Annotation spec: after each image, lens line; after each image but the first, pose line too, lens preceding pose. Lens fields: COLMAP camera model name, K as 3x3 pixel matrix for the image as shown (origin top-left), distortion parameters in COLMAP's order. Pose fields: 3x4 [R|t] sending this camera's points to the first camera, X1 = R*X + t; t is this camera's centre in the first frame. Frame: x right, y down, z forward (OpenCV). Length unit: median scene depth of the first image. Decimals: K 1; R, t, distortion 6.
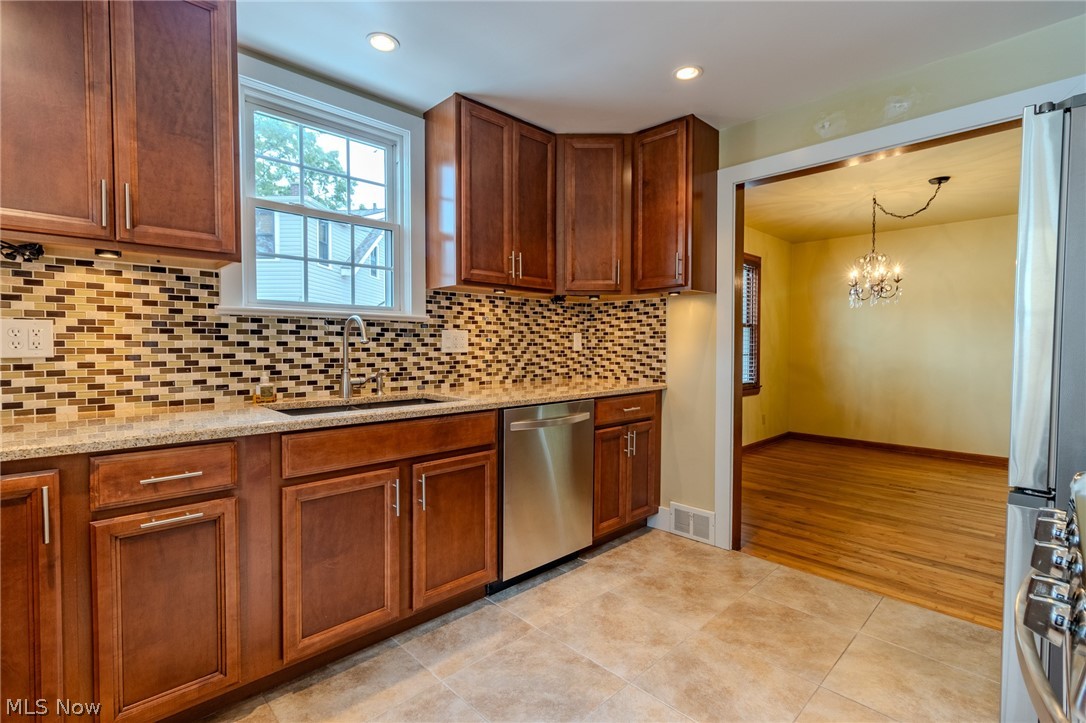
lens RADIAL K [[506.2, 0, 543.0], [0, 506.2, 361.5], [0, 0, 1]] dist [0.001718, 0.000665]
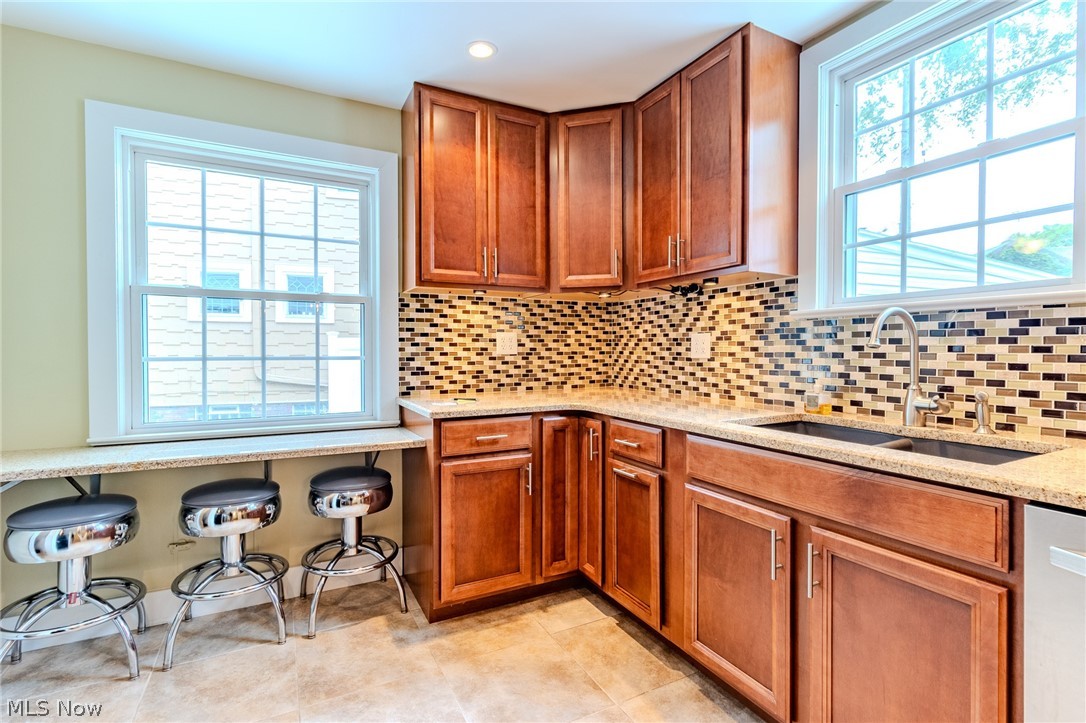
lens RADIAL K [[519.1, 0, 549.4], [0, 519.1, 359.2], [0, 0, 1]] dist [0.000313, 0.000704]
pose [[-0.287333, 0.016613, -0.957687, 0.469590], [-0.031177, 0.999158, 0.026686, -0.024923], [0.957323, 0.037526, -0.286573, 0.786261]]
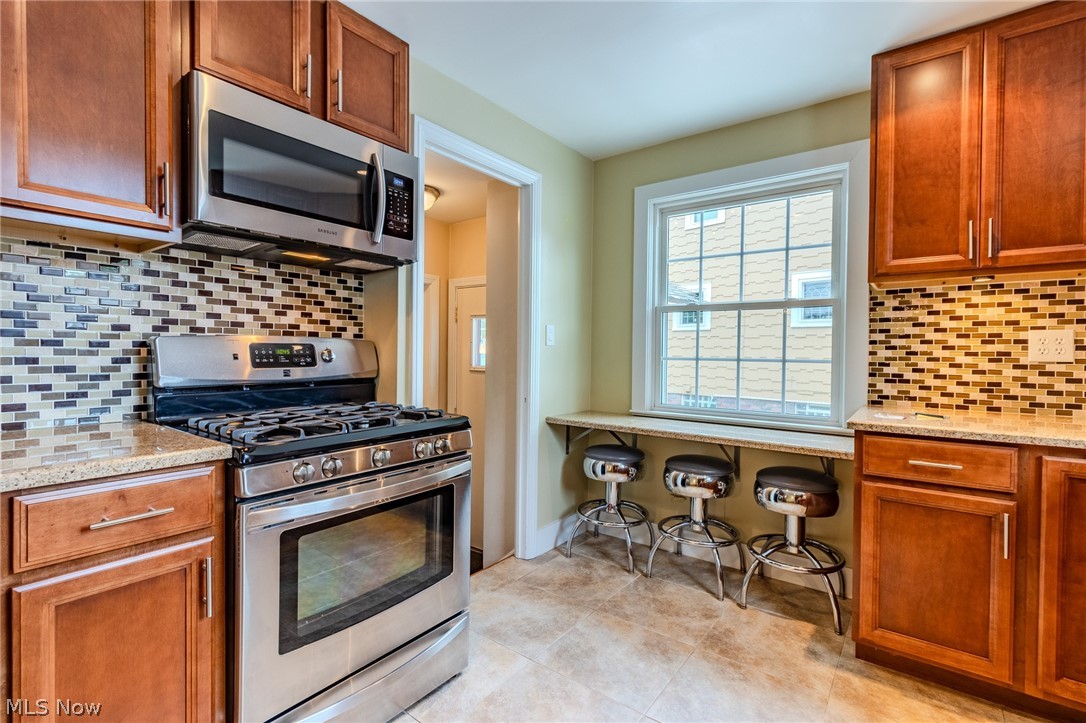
lens RADIAL K [[506.2, 0, 543.0], [0, 506.2, 361.5], [0, 0, 1]] dist [0.001718, 0.000665]
pose [[-0.990020, -0.006741, -0.140763, 0.243148], [-0.014357, 0.998483, 0.053162, -0.034295], [0.140191, 0.054652, -0.988615, 1.074265]]
